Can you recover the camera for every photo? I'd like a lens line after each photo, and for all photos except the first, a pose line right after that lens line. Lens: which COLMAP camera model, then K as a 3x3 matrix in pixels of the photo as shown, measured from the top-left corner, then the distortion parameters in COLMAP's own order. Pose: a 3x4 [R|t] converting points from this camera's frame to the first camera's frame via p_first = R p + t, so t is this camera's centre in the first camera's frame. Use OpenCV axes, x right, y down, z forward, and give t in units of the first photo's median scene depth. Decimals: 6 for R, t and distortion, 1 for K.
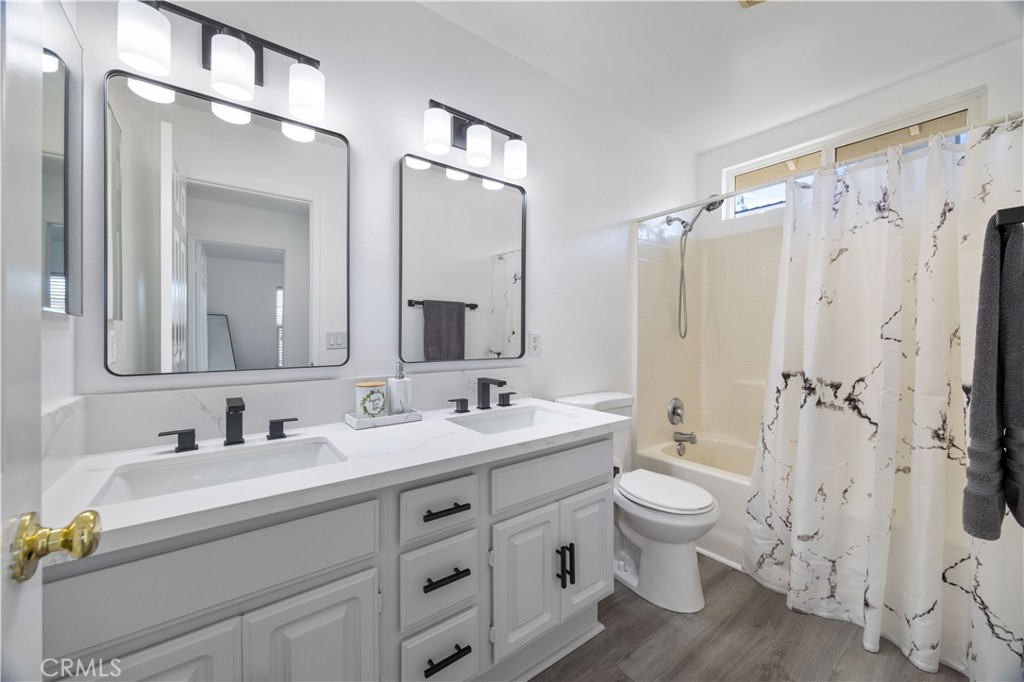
lens RADIAL K [[394.9, 0, 512.3], [0, 394.9, 347.8], [0, 0, 1]] dist [-0.001151, 0.000092]
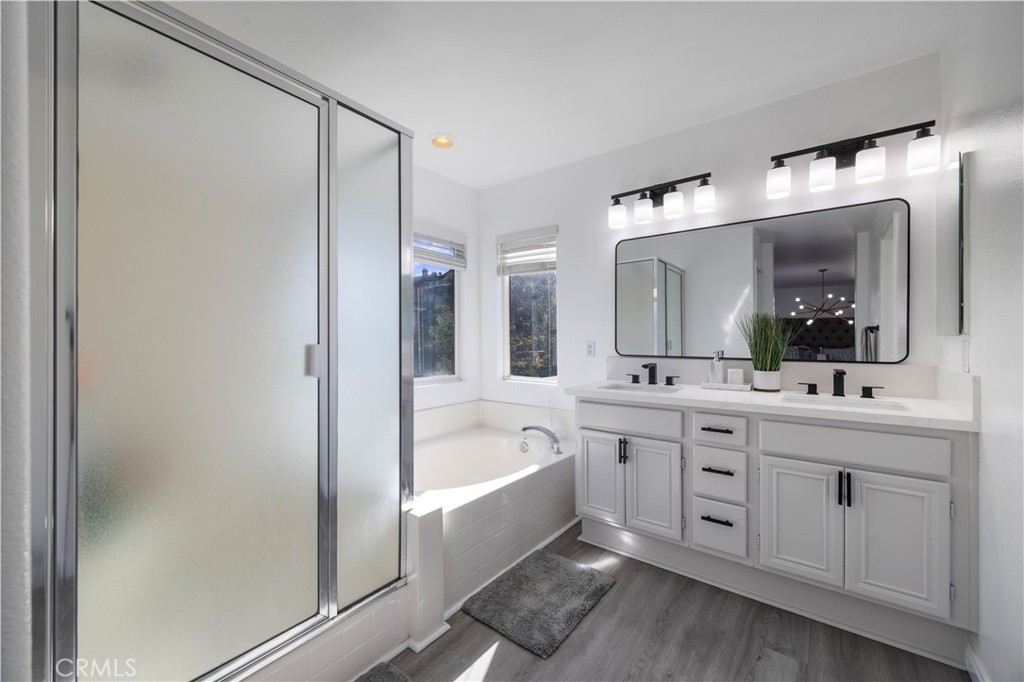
lens RADIAL K [[394.9, 0, 513.7], [0, 394.9, 341.0], [0, 0, 1]] dist [-0.001151, 0.000092]
pose [[0.256557, 0.004245, -0.966520, 1.296493], [-0.002696, 0.999990, 0.003676, -0.014119], [0.966525, 0.001662, 0.256566, -0.370583]]
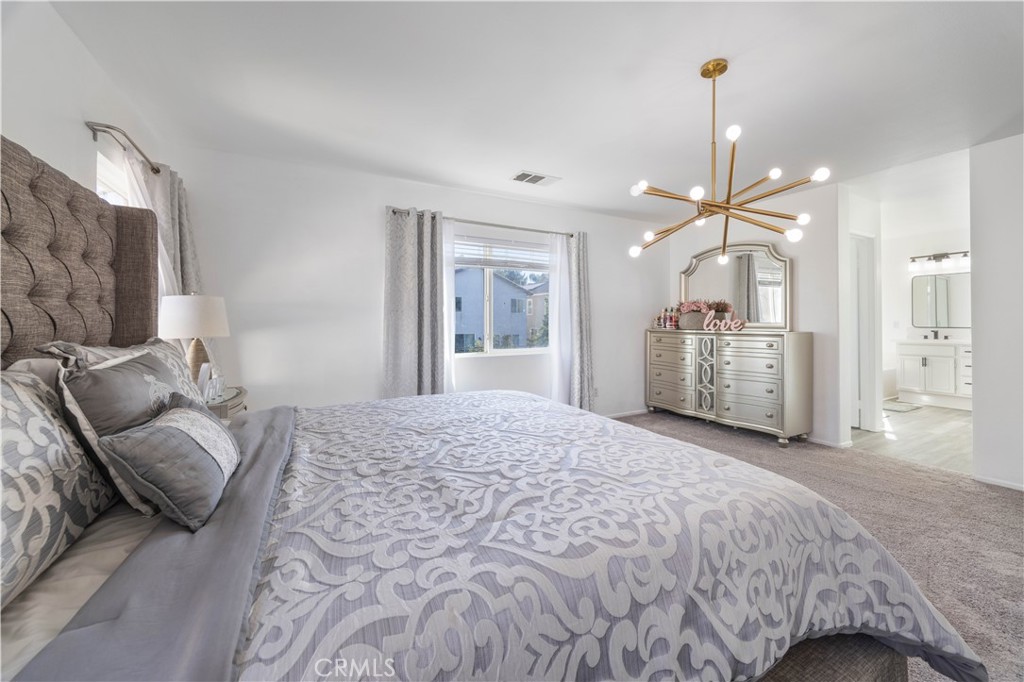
lens RADIAL K [[394.9, 0, 511.6], [0, 394.9, 330.9], [0, 0, 1]] dist [-0.001151, 0.000092]
pose [[-0.177055, 0.008280, -0.984166, 5.433117], [0.017805, 0.999828, 0.005209, 0.003123], [0.984040, -0.016601, -0.177172, -3.614622]]
